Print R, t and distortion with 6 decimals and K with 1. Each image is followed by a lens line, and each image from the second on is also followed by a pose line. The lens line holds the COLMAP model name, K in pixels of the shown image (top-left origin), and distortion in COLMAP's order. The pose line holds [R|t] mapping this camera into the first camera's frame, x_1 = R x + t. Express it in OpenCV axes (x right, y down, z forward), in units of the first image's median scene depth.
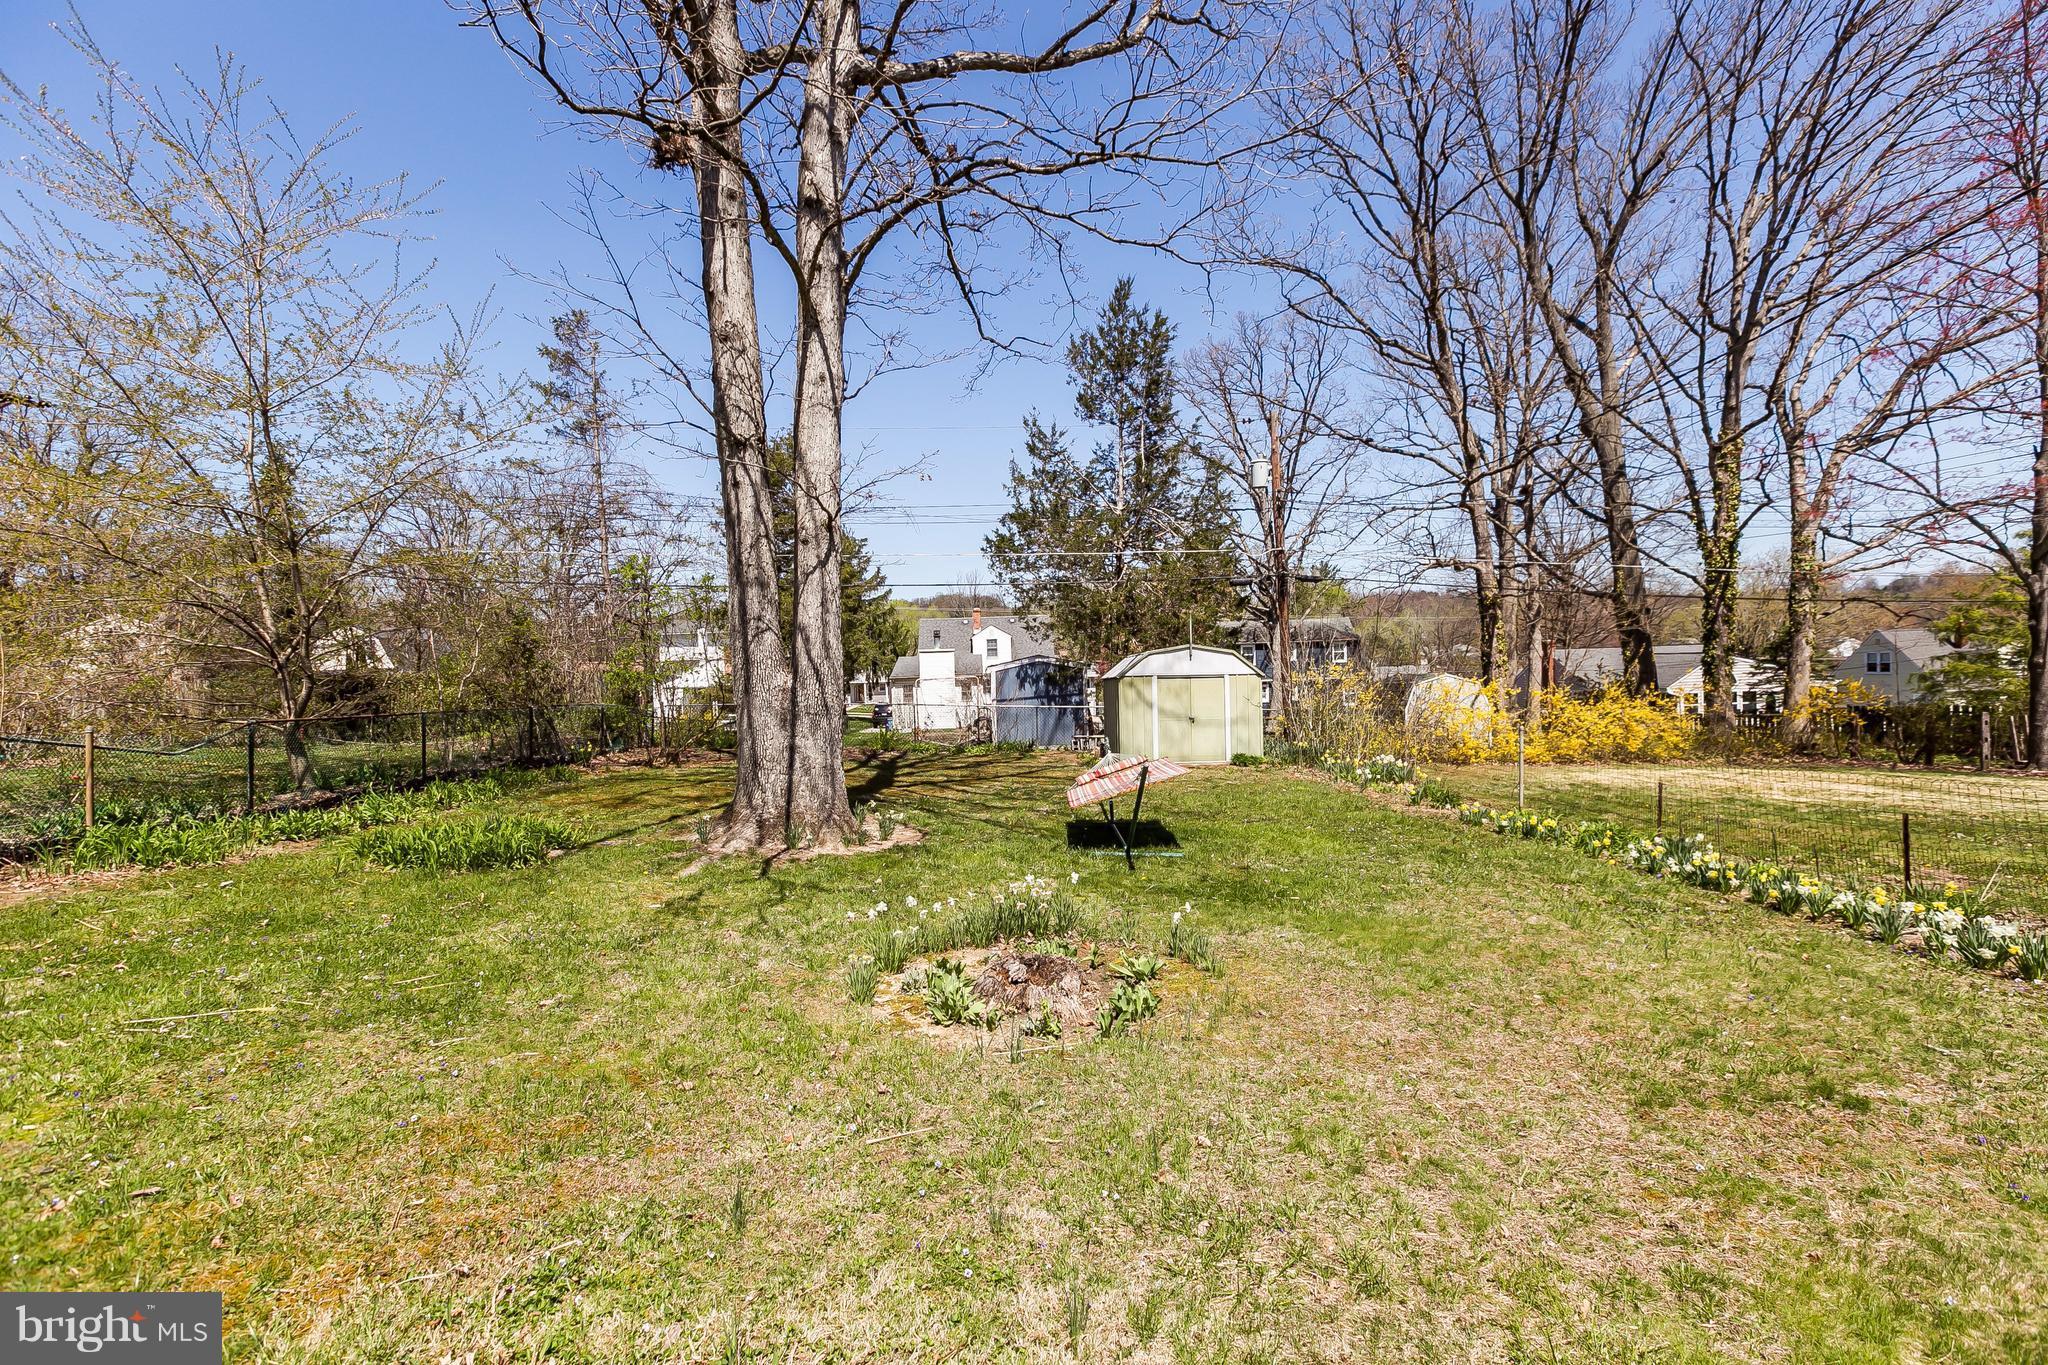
lens RADIAL K [[913.1, 0, 1023.0], [0, 913.1, 684.7], [0, 0, 1]] dist [0.000630, 0.000167]
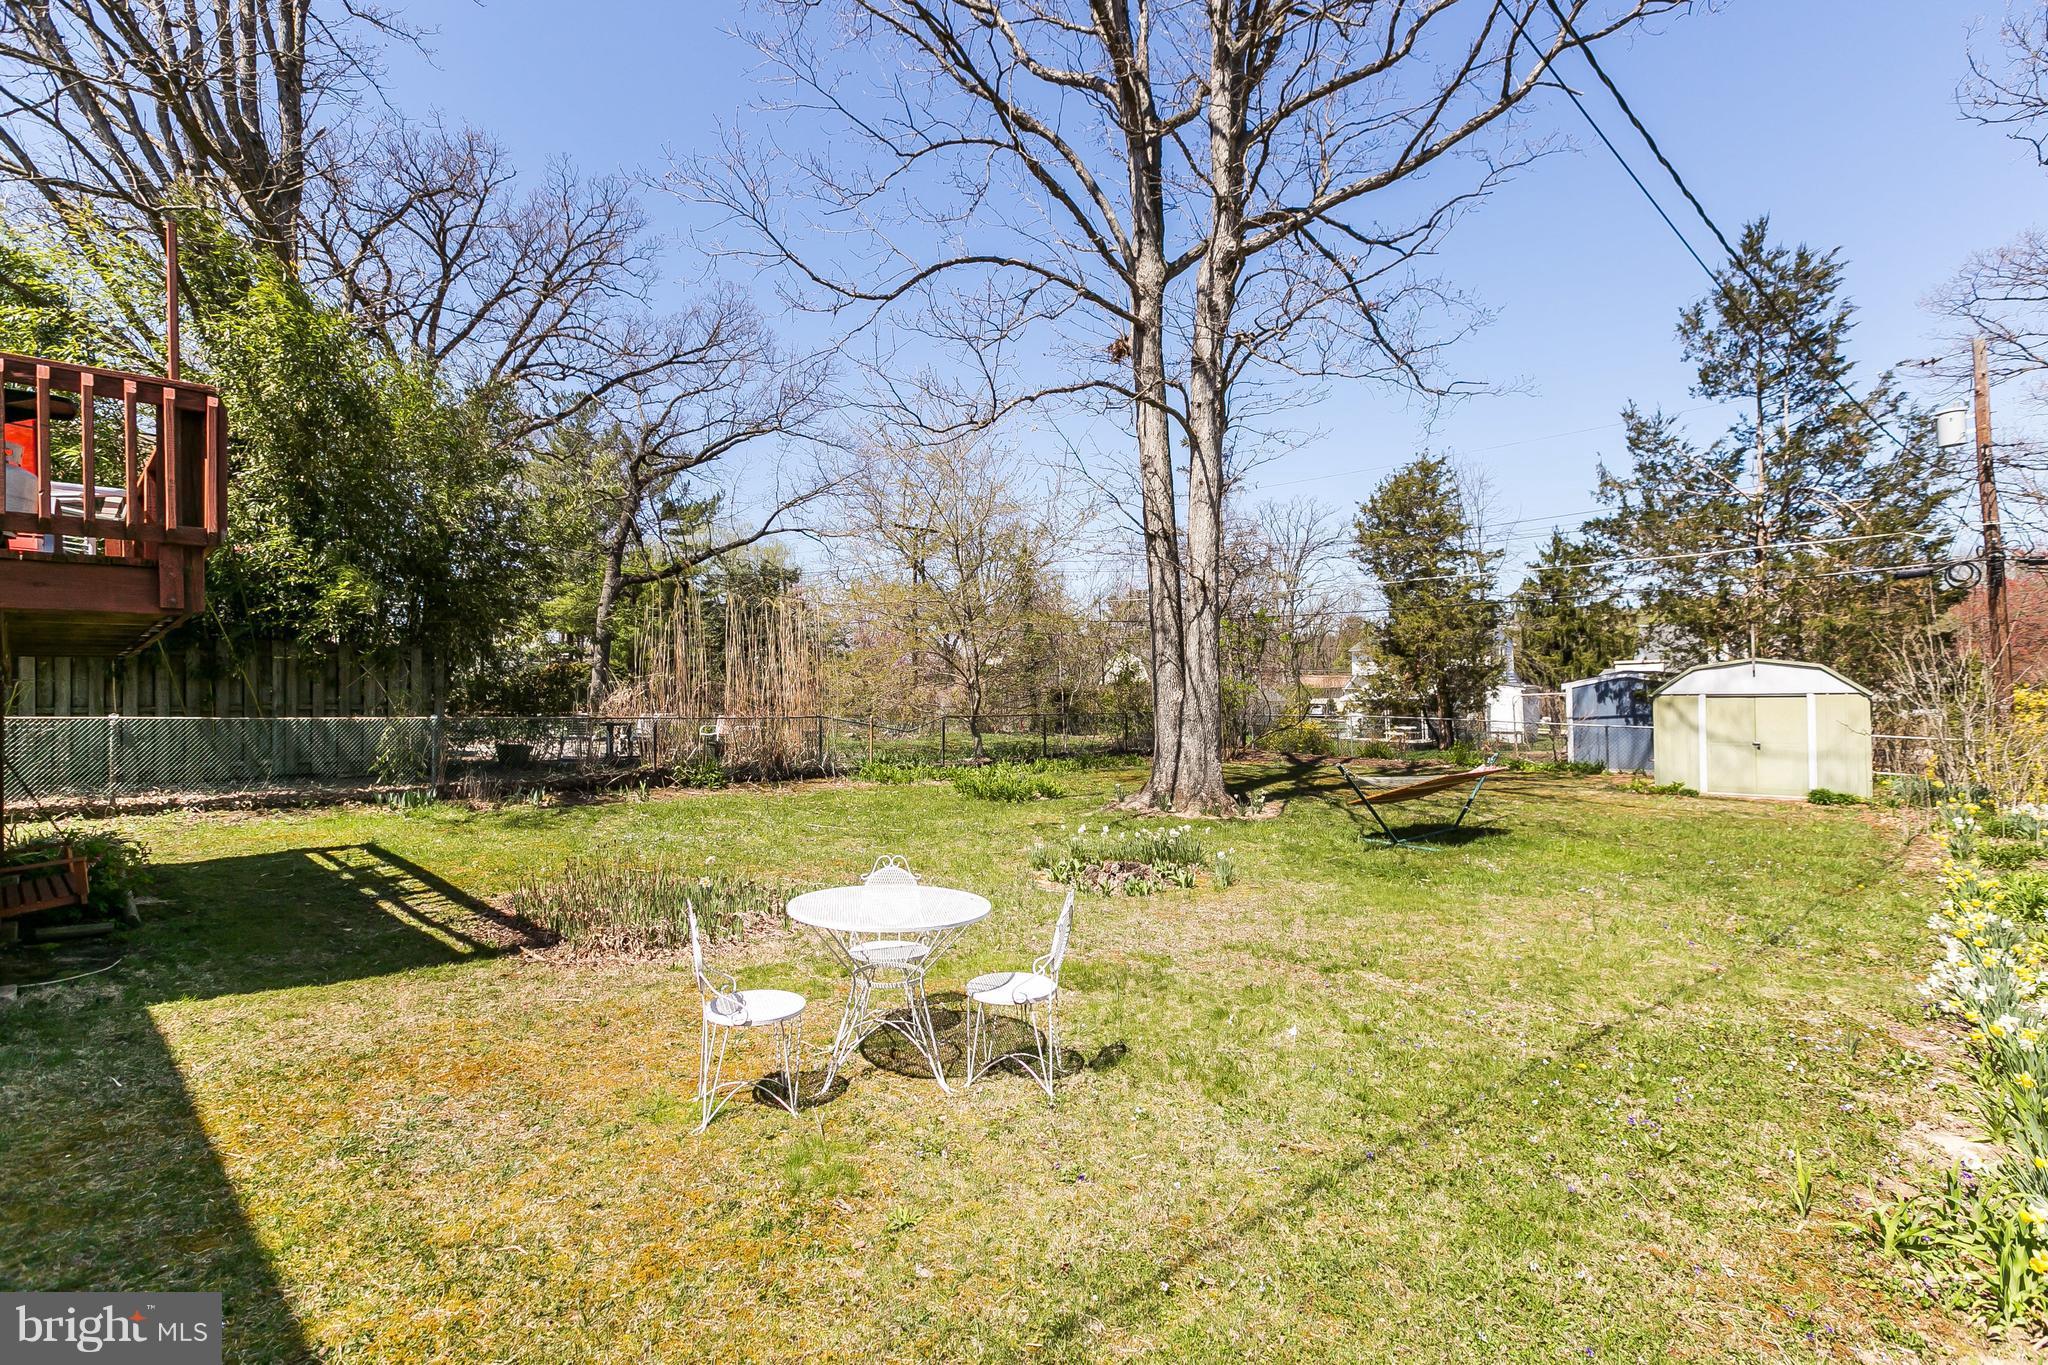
lens RADIAL K [[782.0, 0, 953.7], [0, 782.0, 693.4], [0, 0, 1]] dist [0.007730, 0.000209]
pose [[0.706713, 0.006814, -0.707468, 0.359830], [-0.010621, 0.999943, -0.000978, -0.005140], [0.707421, 0.008205, 0.706745, -0.117886]]
